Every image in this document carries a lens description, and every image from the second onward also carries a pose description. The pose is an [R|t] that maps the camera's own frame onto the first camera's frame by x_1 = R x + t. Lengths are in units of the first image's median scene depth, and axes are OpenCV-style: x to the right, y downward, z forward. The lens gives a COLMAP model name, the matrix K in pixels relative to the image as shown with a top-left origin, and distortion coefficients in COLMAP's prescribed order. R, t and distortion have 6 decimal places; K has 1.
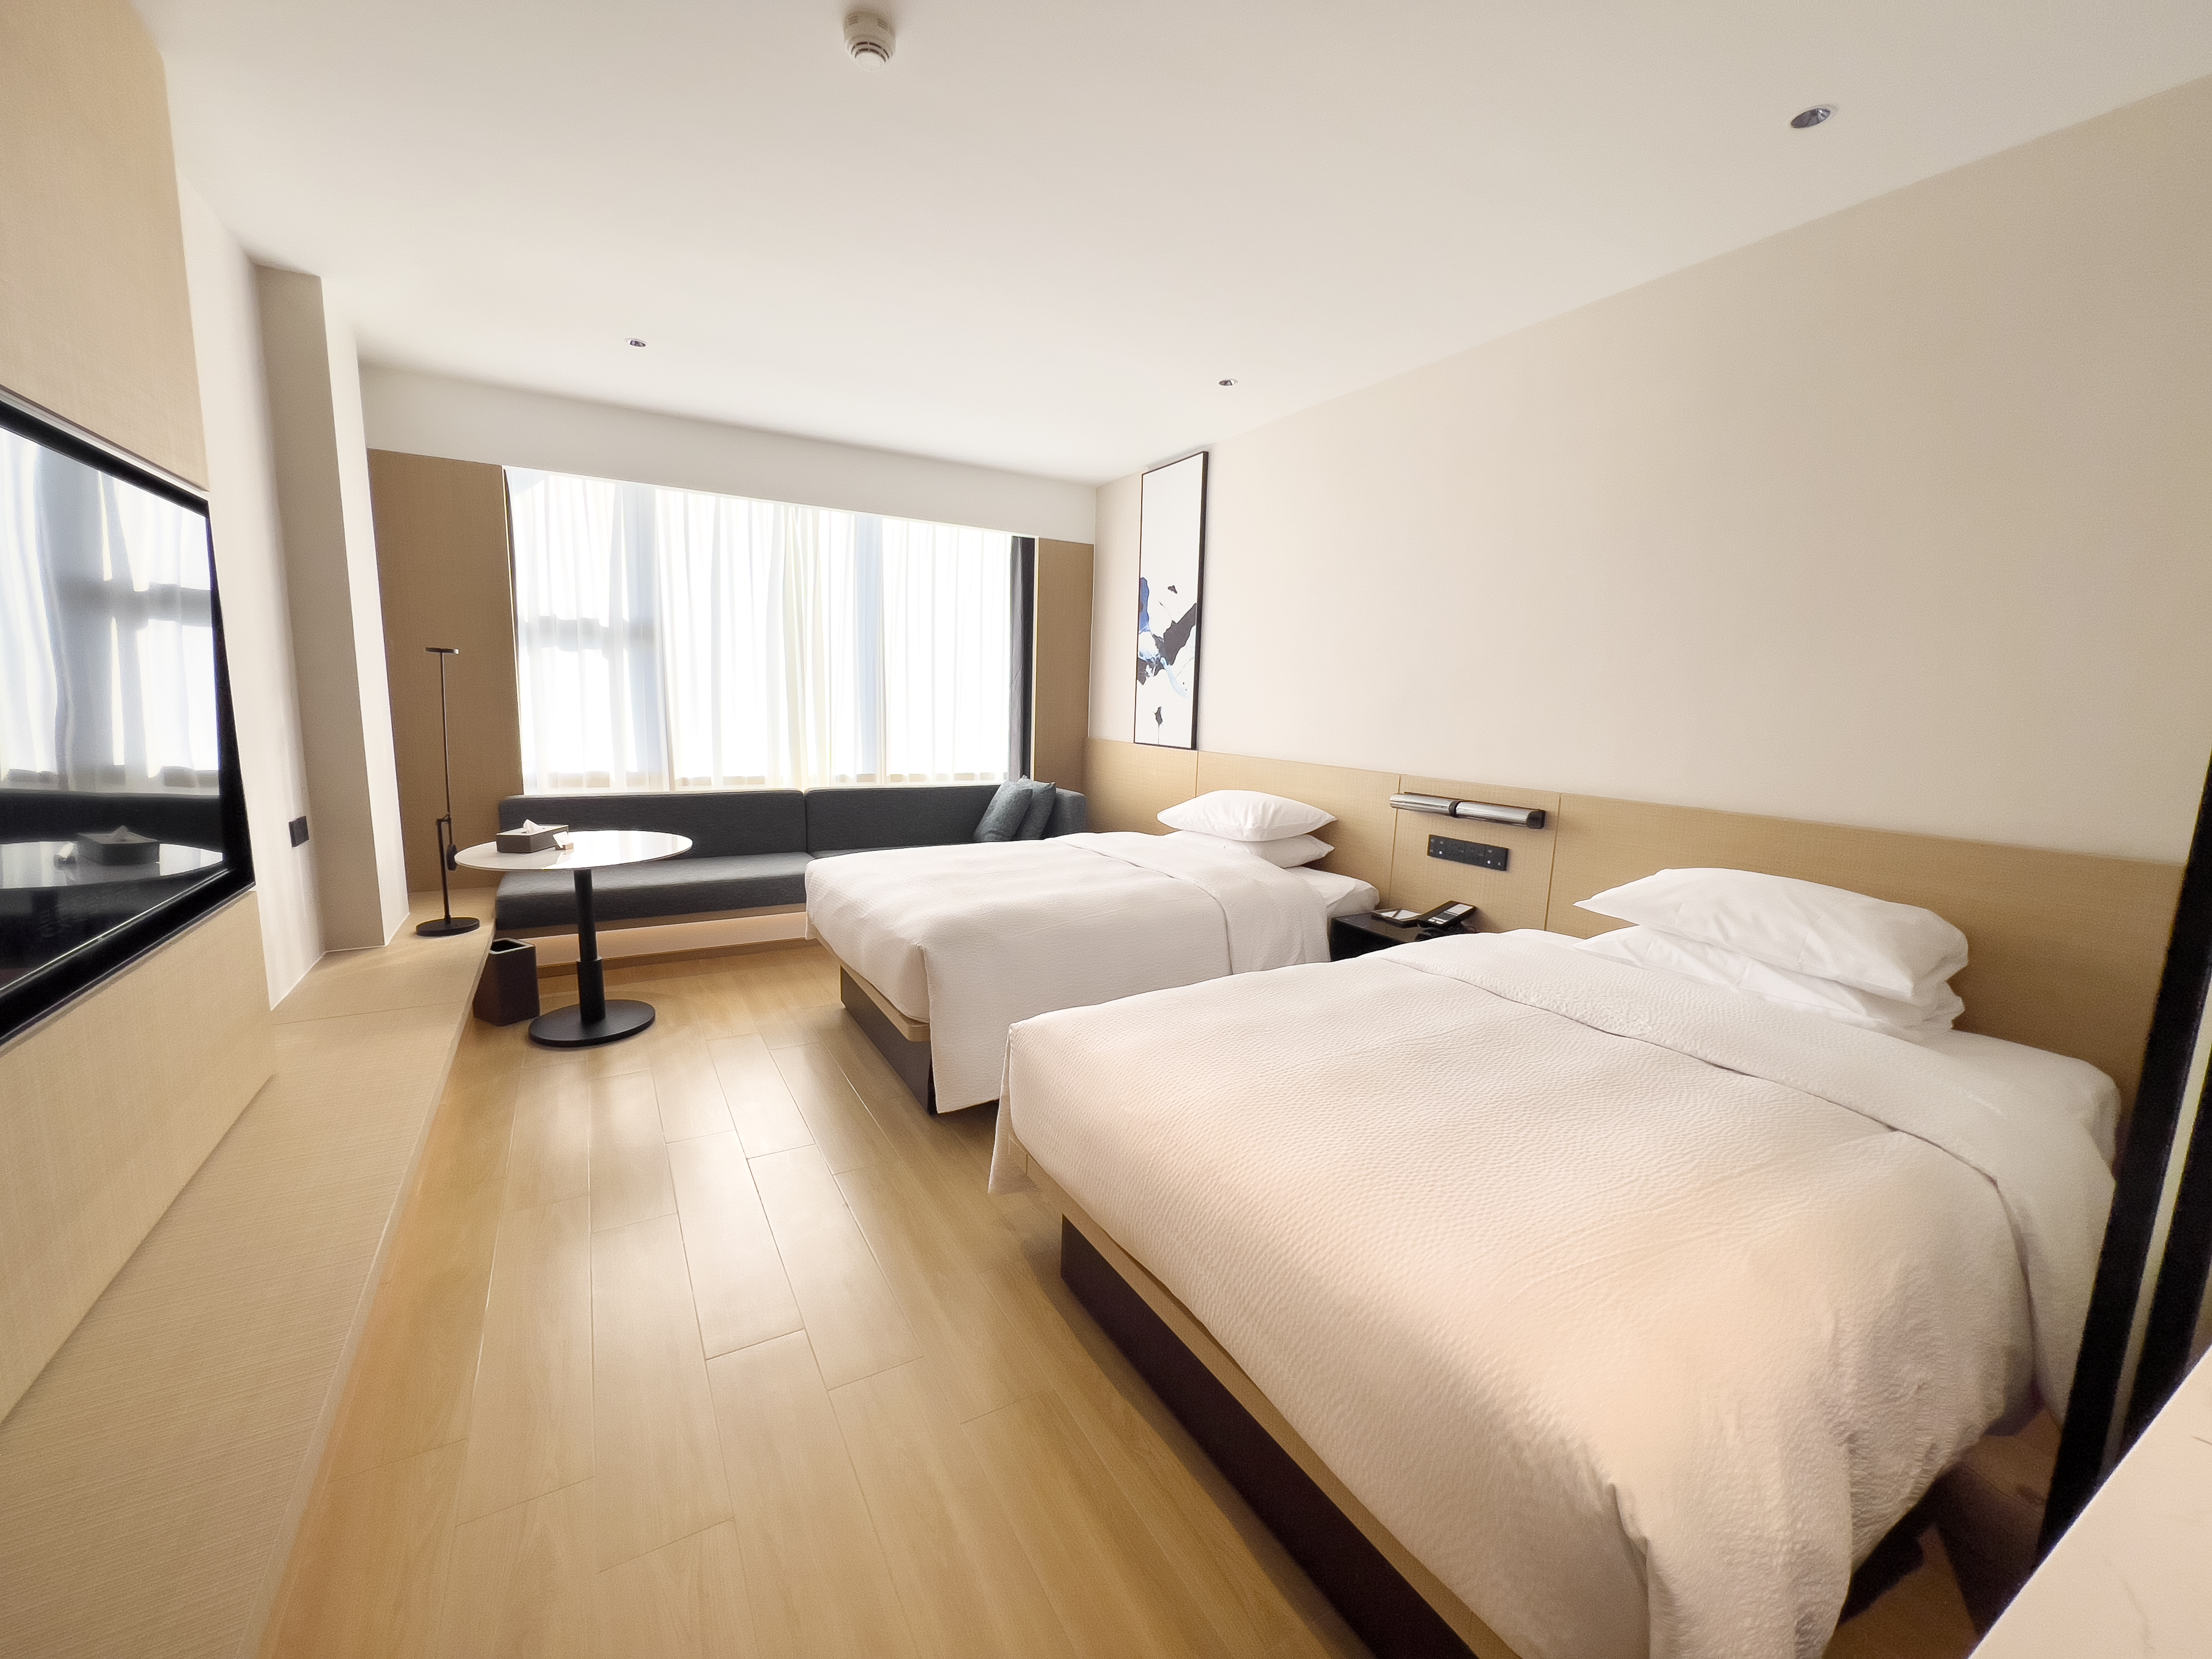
lens RADIAL K [[890.6, 0, 1101.6], [0, 890.6, 829.4], [0, 0, 1]] dist [0.002267, 0.000202]
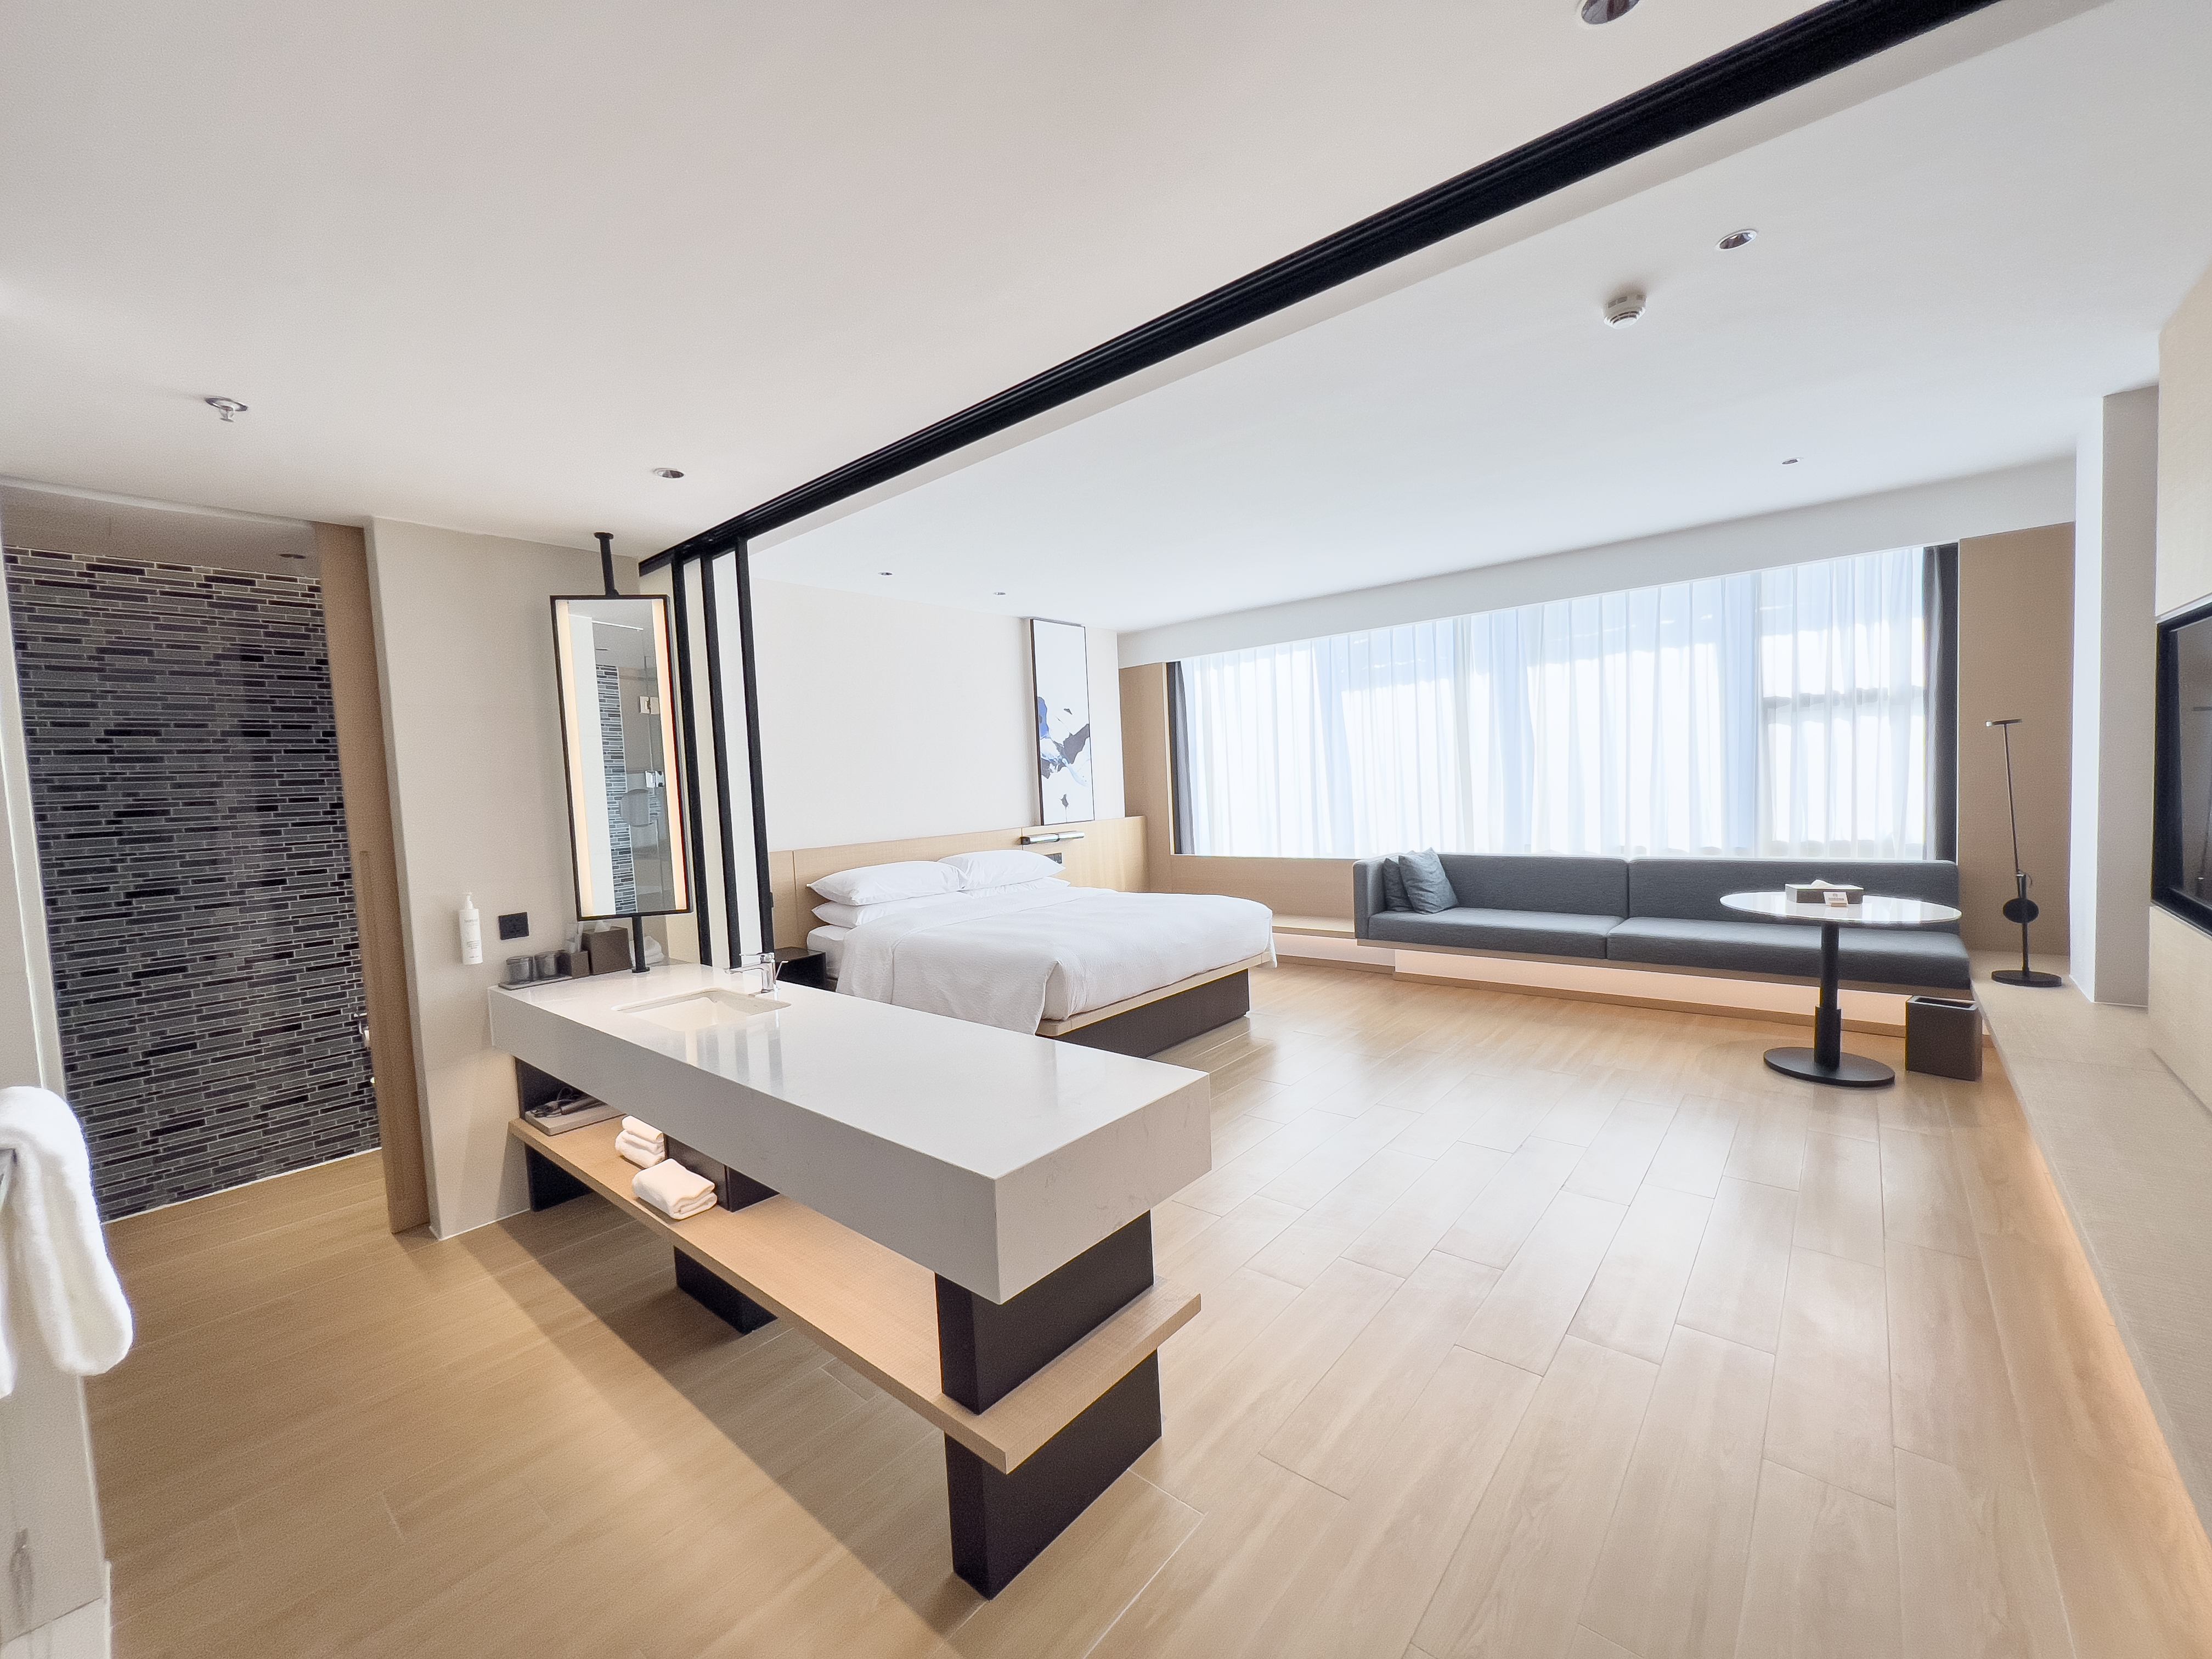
lens RADIAL K [[885.5, 0, 1089.0], [0, 885.5, 831.5], [0, 0, 1]] dist [-0.001183, 0.000219]
pose [[-0.321162, -0.061766, 0.945008, -1.244178], [0.178656, 0.976002, 0.124508, -0.247323], [-0.930020, 0.208819, -0.302420, 1.407044]]
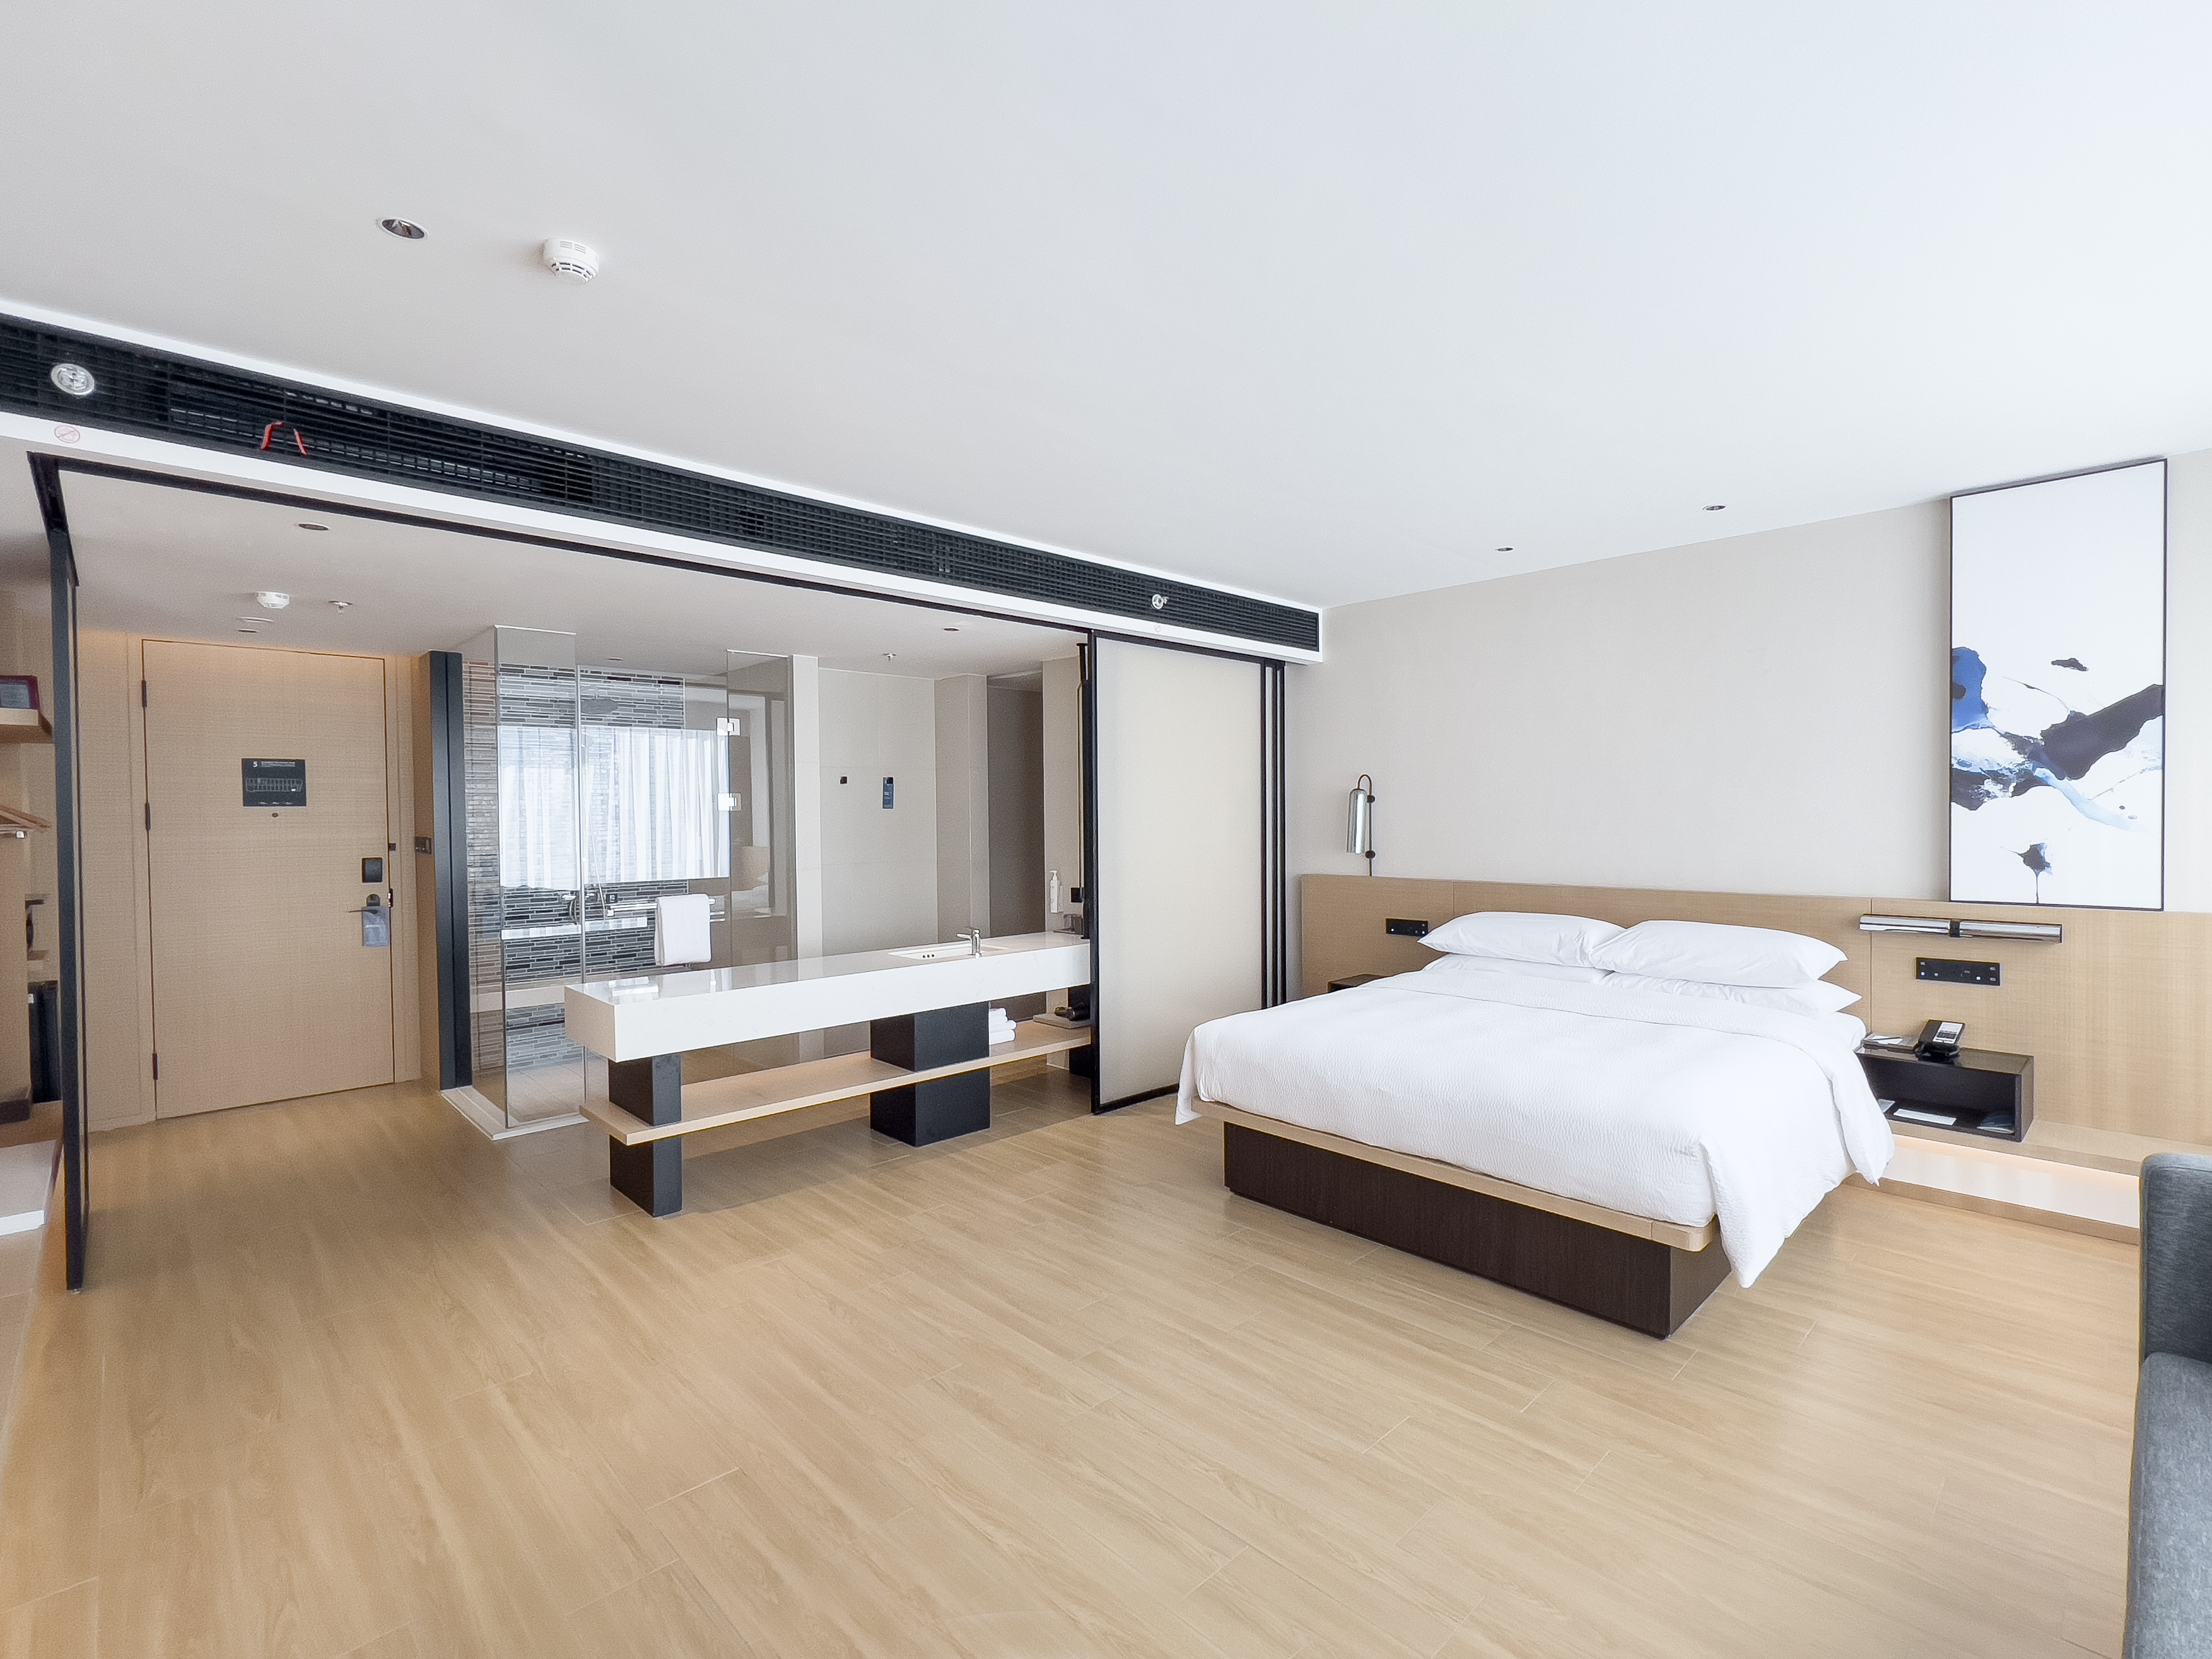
lens RADIAL K [[1018.1, 0, 1165.0], [0, 1018.1, 831.6], [0, 0, 1]] dist [0.000036, -0.000116]
pose [[0.962483, -0.039391, 0.268467, -0.743132], [0.072350, 0.990843, -0.113999, -0.110051], [-0.261518, 0.129145, 0.956520, 0.470901]]
